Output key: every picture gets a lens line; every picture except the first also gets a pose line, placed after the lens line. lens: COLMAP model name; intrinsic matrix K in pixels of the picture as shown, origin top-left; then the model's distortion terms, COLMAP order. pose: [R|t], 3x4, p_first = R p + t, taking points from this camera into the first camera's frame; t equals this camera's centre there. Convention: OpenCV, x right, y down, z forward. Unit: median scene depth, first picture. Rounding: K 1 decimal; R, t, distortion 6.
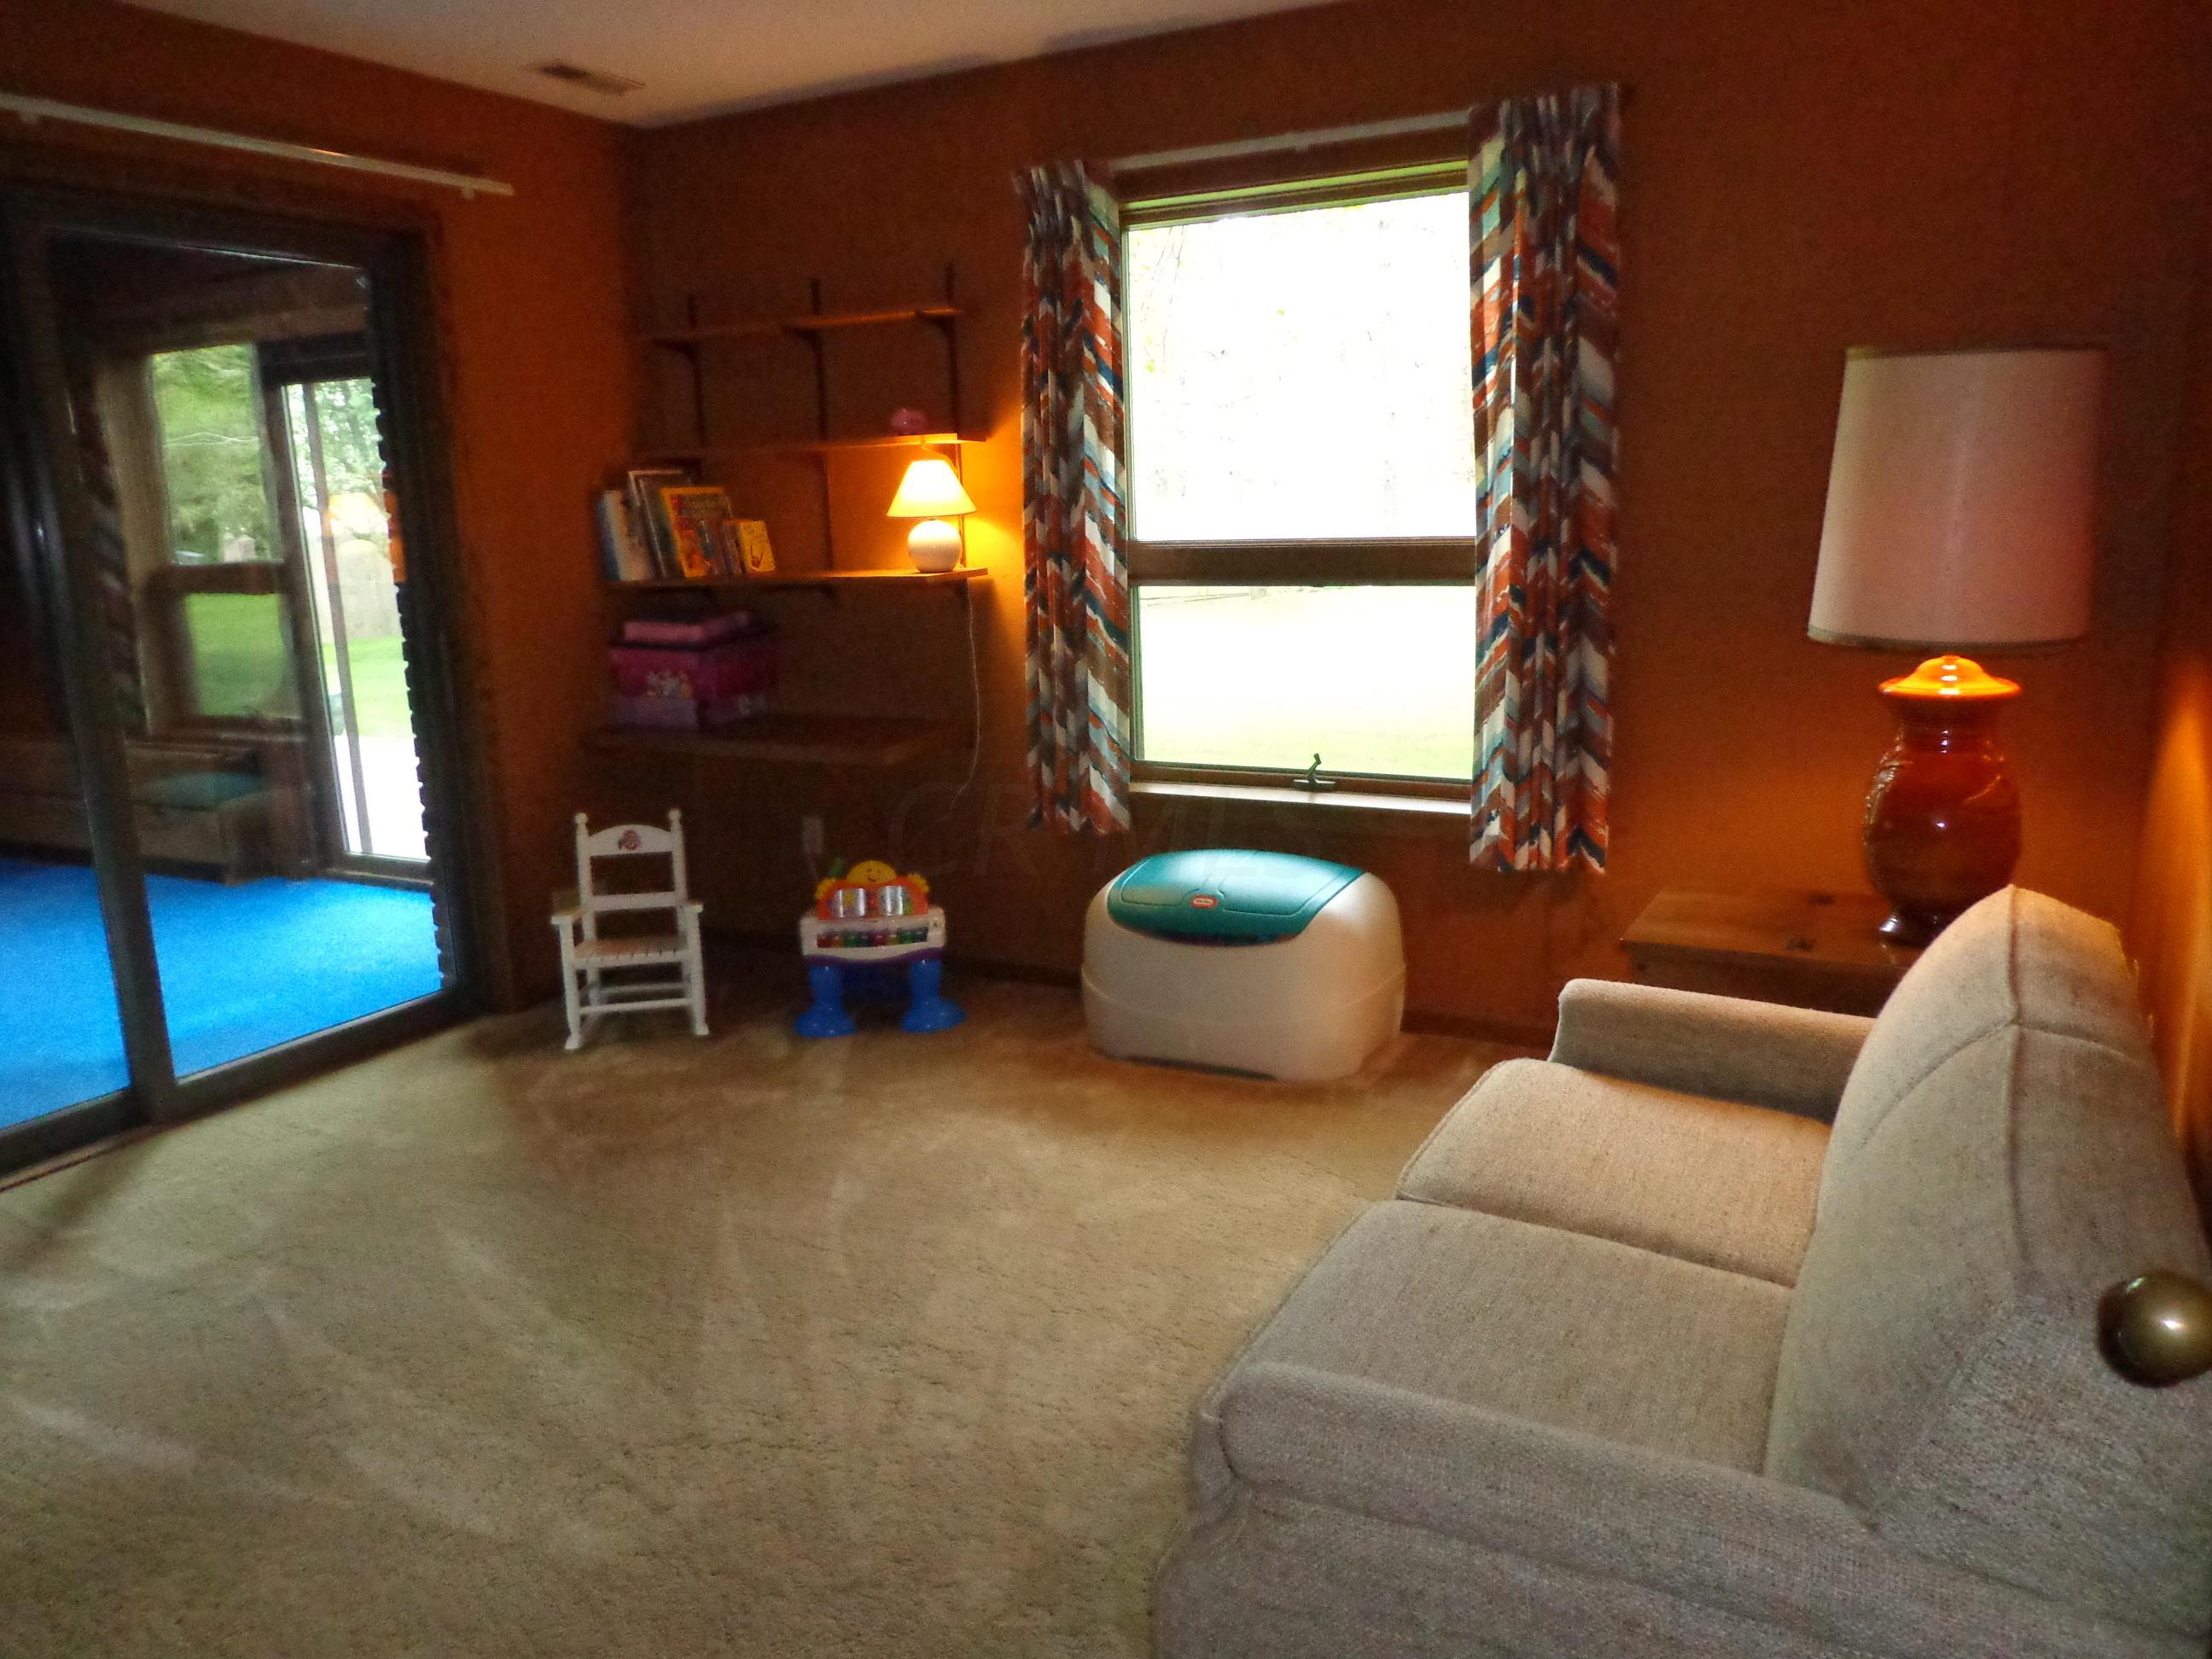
lens RADIAL K [[1629.0, 0, 1097.9], [0, 1629.0, 827.0], [0, 0, 1]] dist [0.005517, 0.005421]
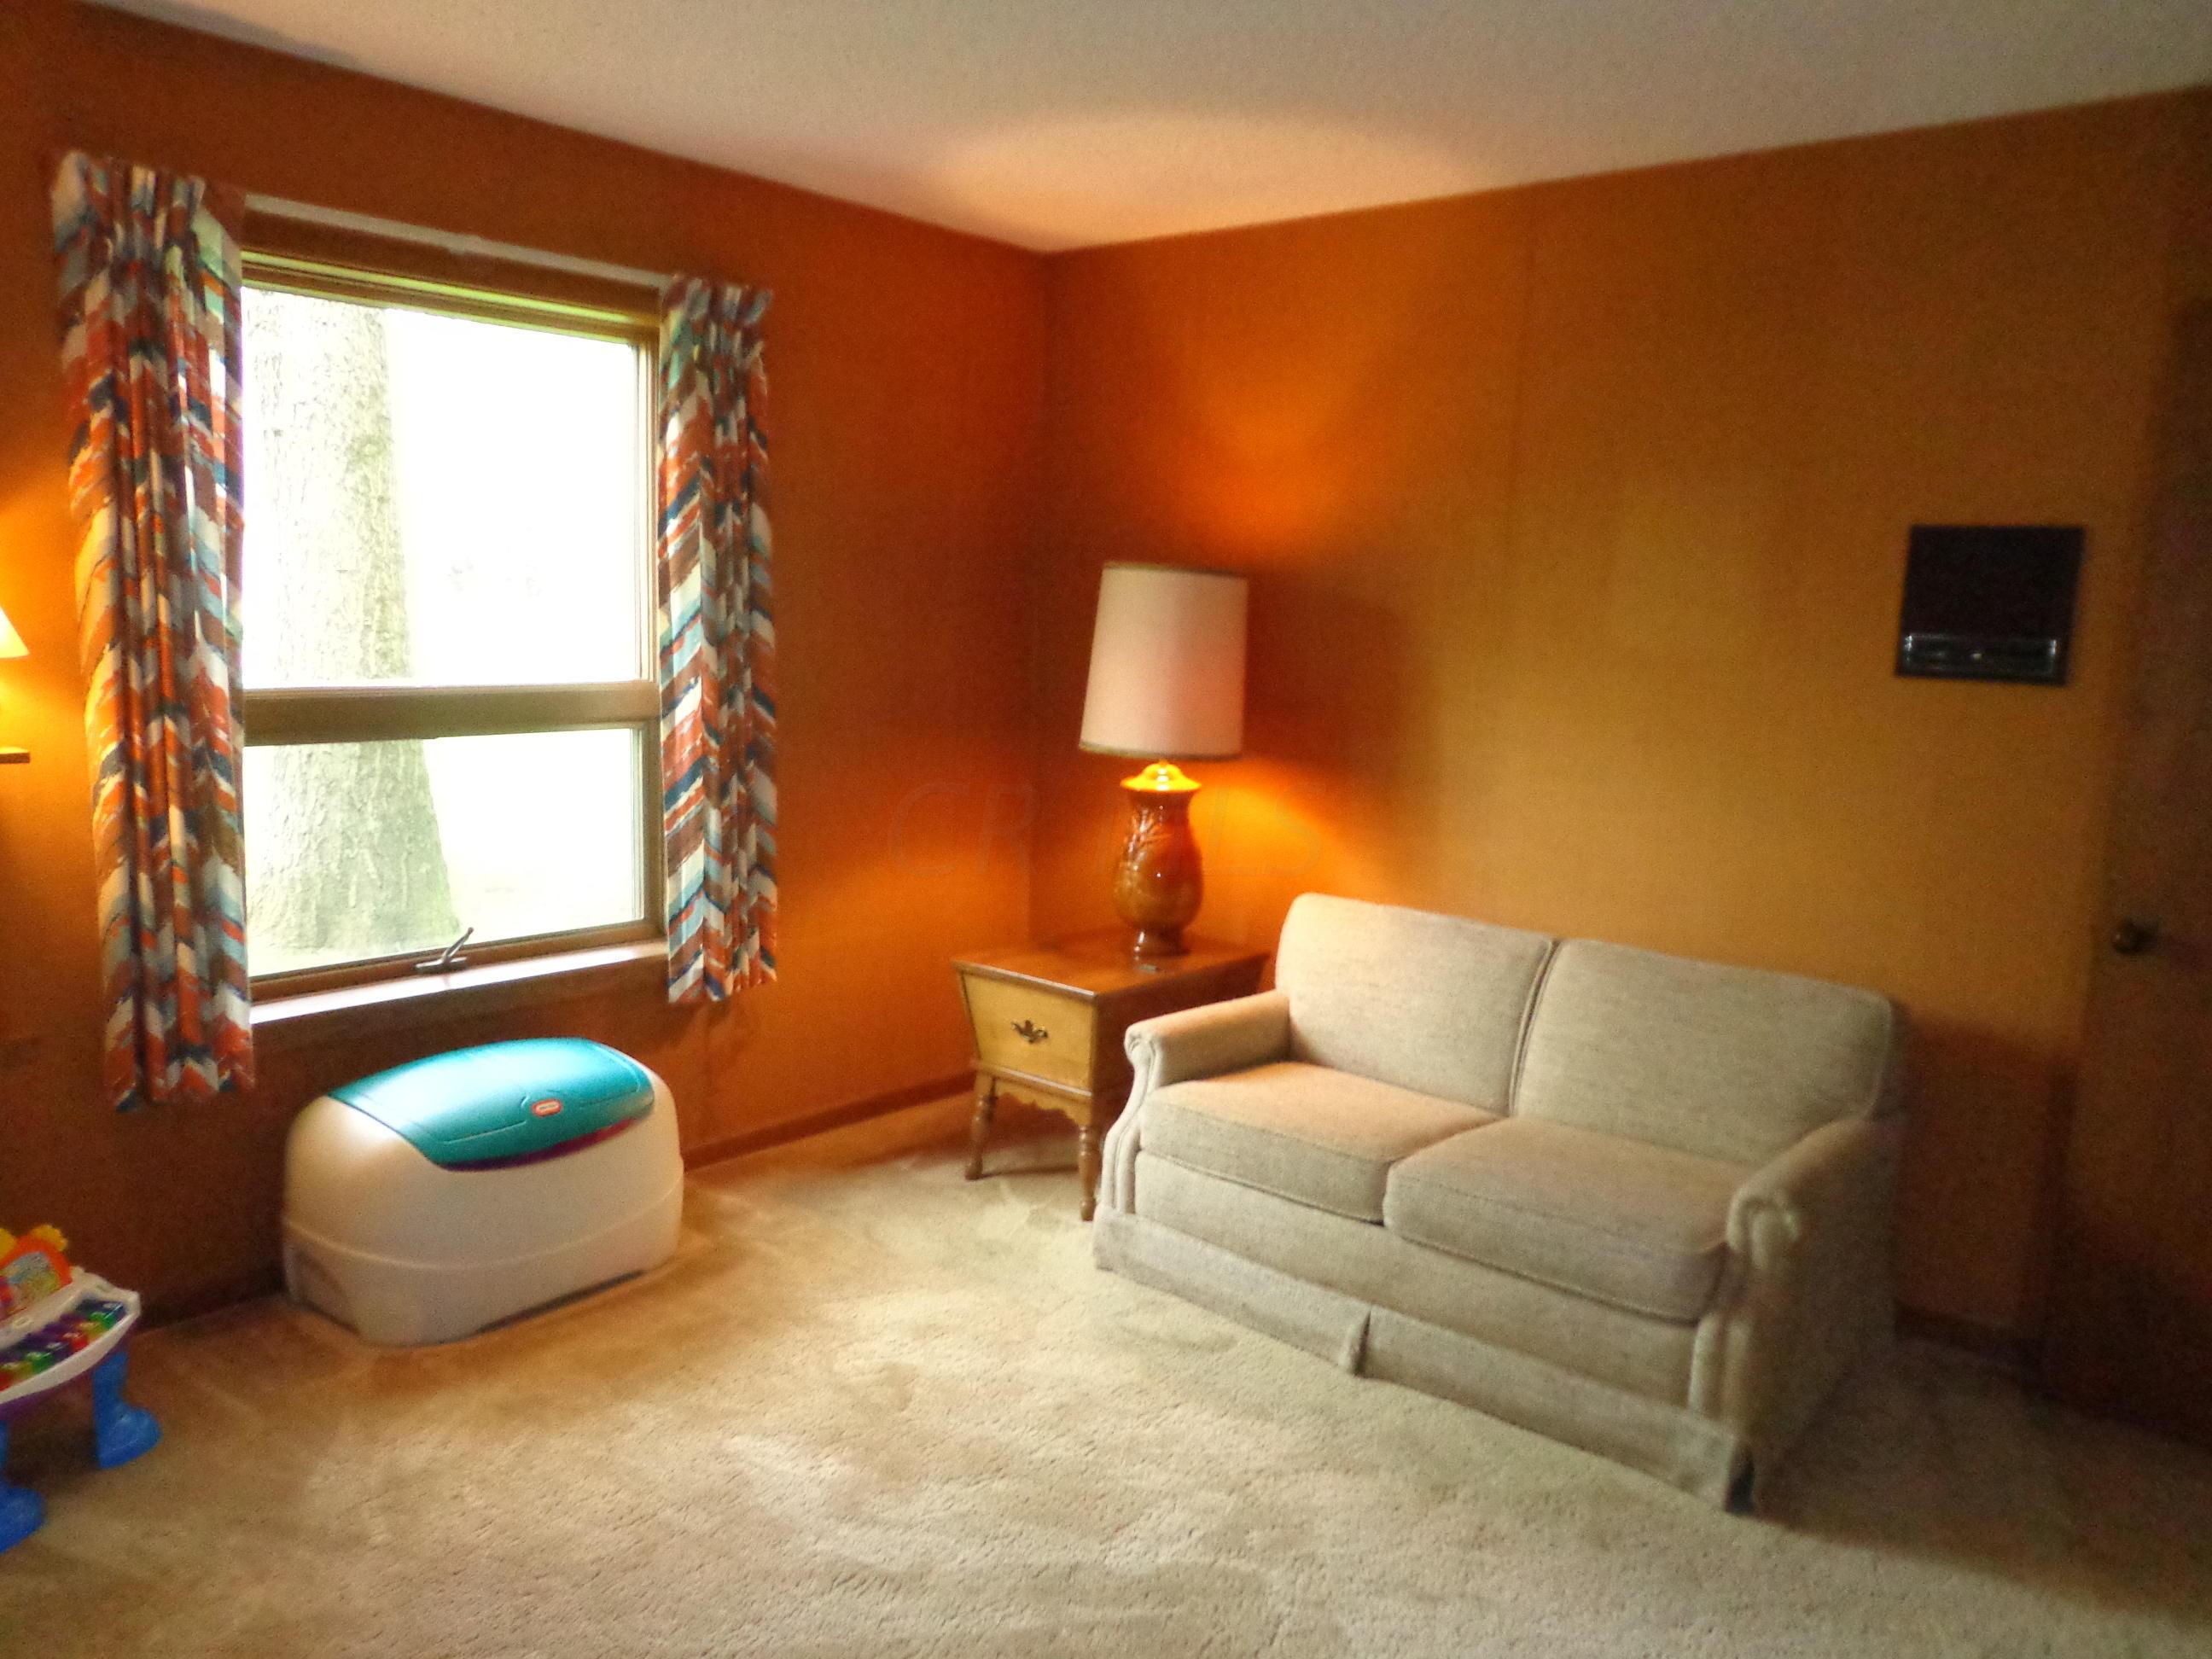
lens RADIAL K [[1629.0, 0, 1097.9], [0, 1629.0, 827.0], [0, 0, 1]] dist [0.005517, 0.005421]
pose [[0.223648, -0.098965, 0.969633, -0.680320], [0.160178, 0.985038, 0.063592, -0.106494], [-0.961418, 0.141091, 0.236154, 0.492378]]
